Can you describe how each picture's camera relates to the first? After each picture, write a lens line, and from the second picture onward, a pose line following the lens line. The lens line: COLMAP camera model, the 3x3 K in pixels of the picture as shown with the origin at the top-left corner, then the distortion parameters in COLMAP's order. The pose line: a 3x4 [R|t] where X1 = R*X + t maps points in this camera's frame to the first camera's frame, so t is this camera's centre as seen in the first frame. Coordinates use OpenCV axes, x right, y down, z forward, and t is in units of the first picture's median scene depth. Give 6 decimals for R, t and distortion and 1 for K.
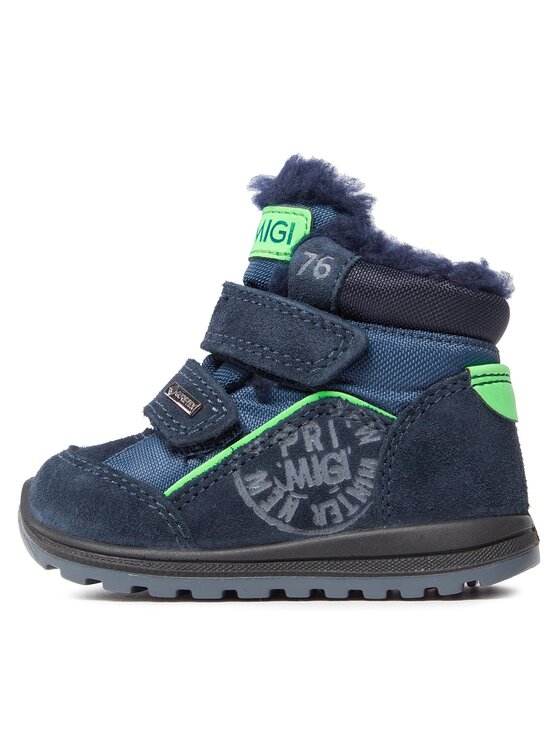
lens RADIAL K [[2333.0, 0, 279.5], [0, 2333.0, 372.0], [0, 0, 1]] dist [-0.123881, 0.000000]
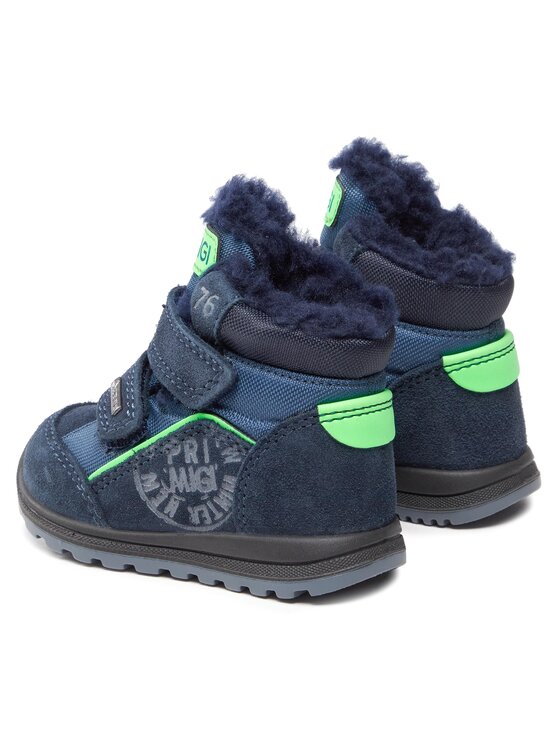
lens RADIAL K [[2333.0, 0, 280.2], [0, 2333.0, 374.0], [0, 0, 1]] dist [-0.123881, 0.000000]
pose [[0.920039, 0.102569, -0.378164, 0.499373], [-0.014244, 0.973247, 0.229319, -0.282211], [0.391568, -0.205596, 0.896886, -0.036548]]
